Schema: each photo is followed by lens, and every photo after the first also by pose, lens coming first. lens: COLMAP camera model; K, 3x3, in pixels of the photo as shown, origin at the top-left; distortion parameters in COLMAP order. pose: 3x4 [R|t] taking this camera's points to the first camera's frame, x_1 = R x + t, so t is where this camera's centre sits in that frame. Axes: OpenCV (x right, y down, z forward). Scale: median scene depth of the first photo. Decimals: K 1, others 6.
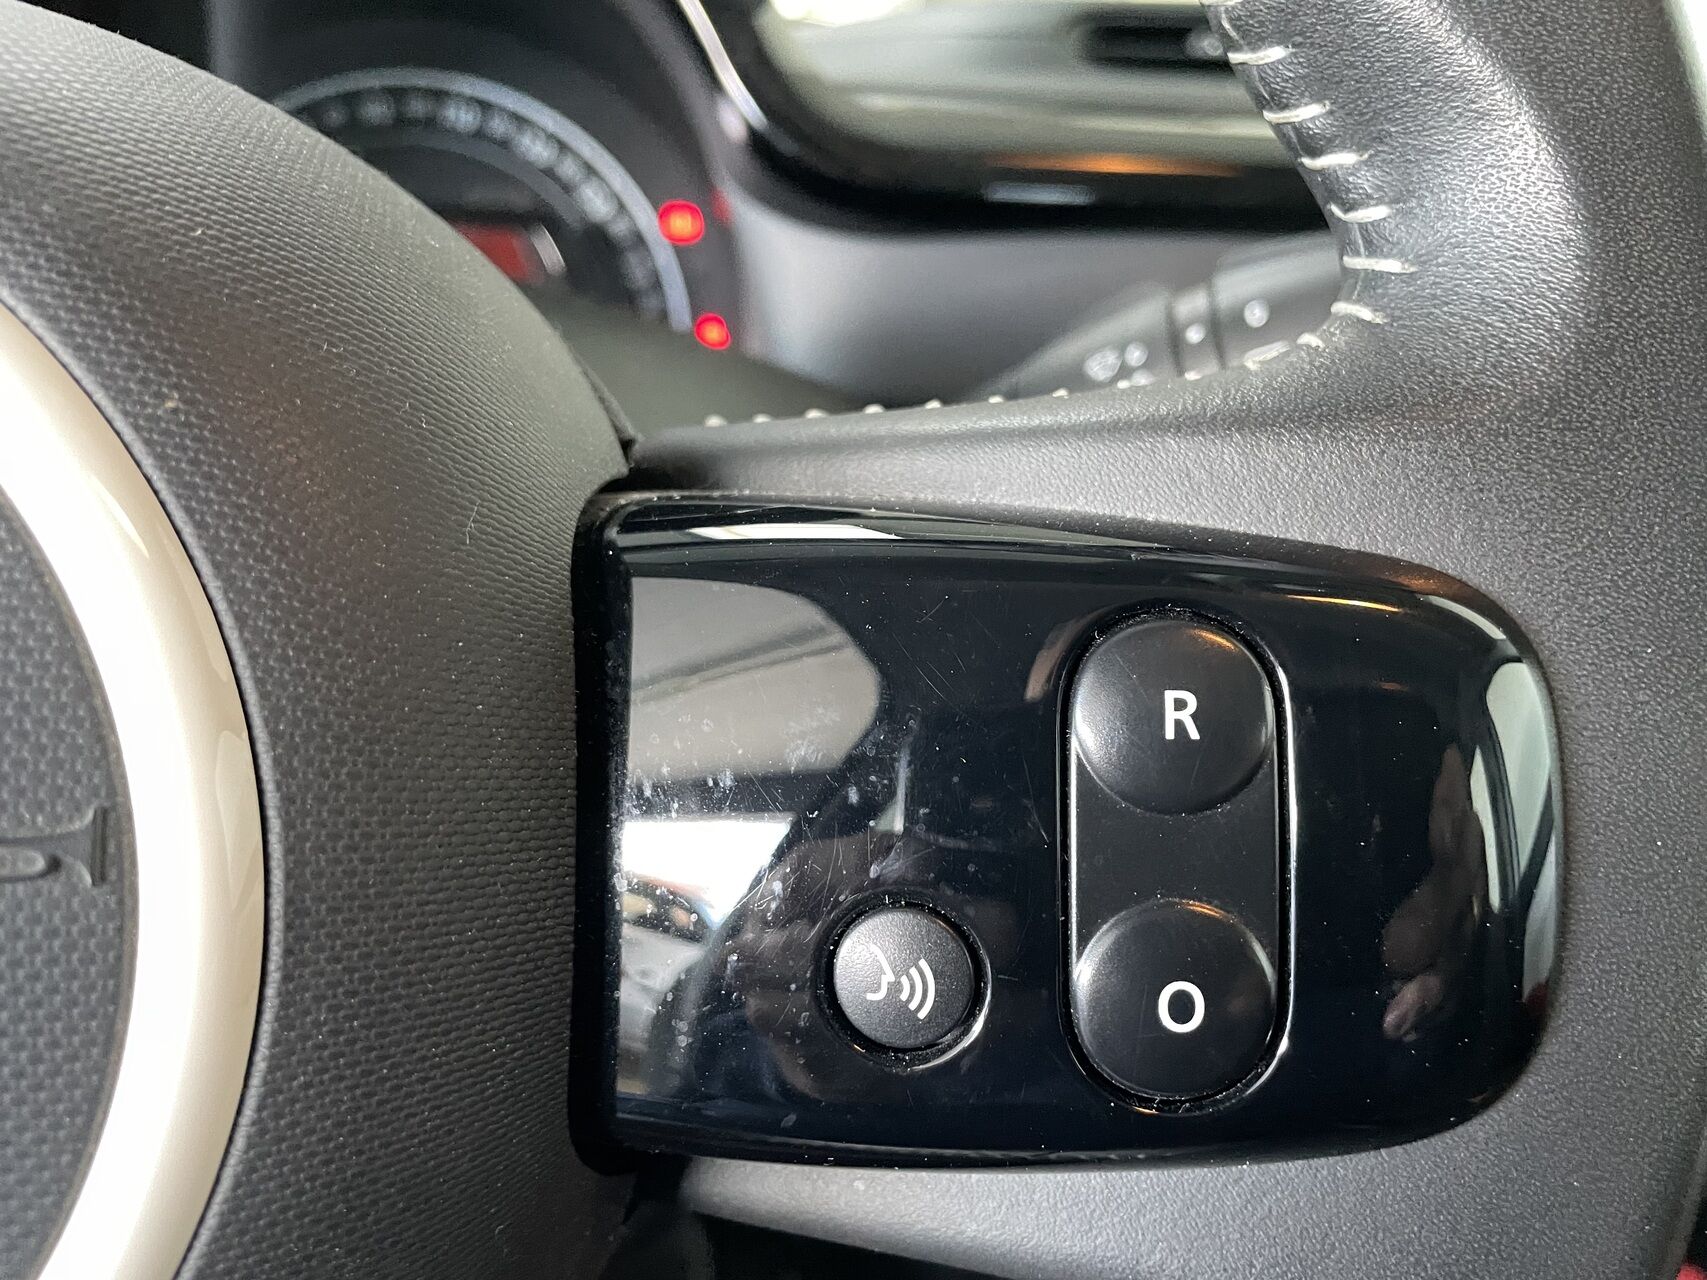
lens RADIAL K [[1294.1, 0, 858.6], [0, 1294.1, 637.4], [0, 0, 1]] dist [0.012852, 0.002952]
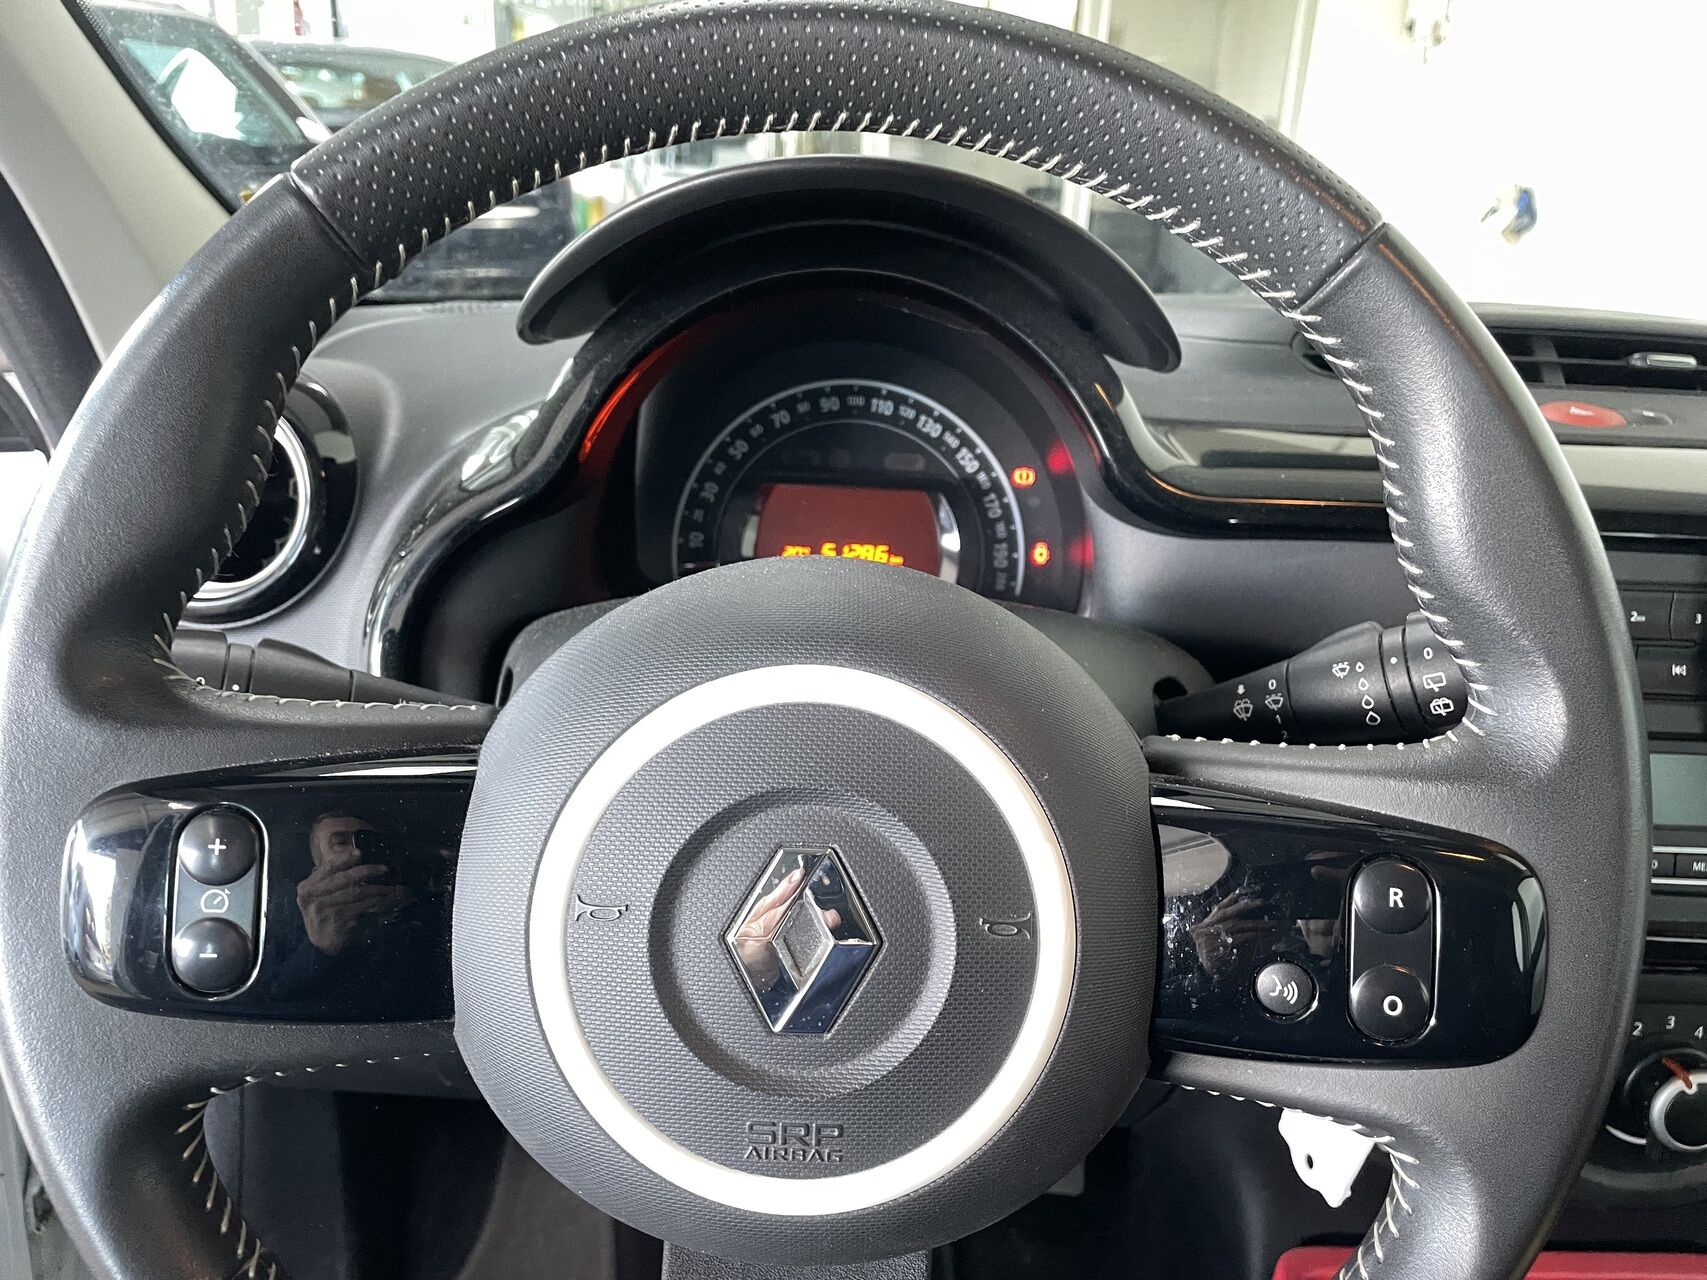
lens RADIAL K [[1294.1, 0, 849.5], [0, 1294.1, 636.2], [0, 0, 1]] dist [0.012852, 0.002952]
pose [[0.992886, 0.037000, -0.113174, -0.558121], [-0.038802, 0.999152, -0.013758, -0.376743], [0.112569, 0.018051, 0.993480, -1.710002]]
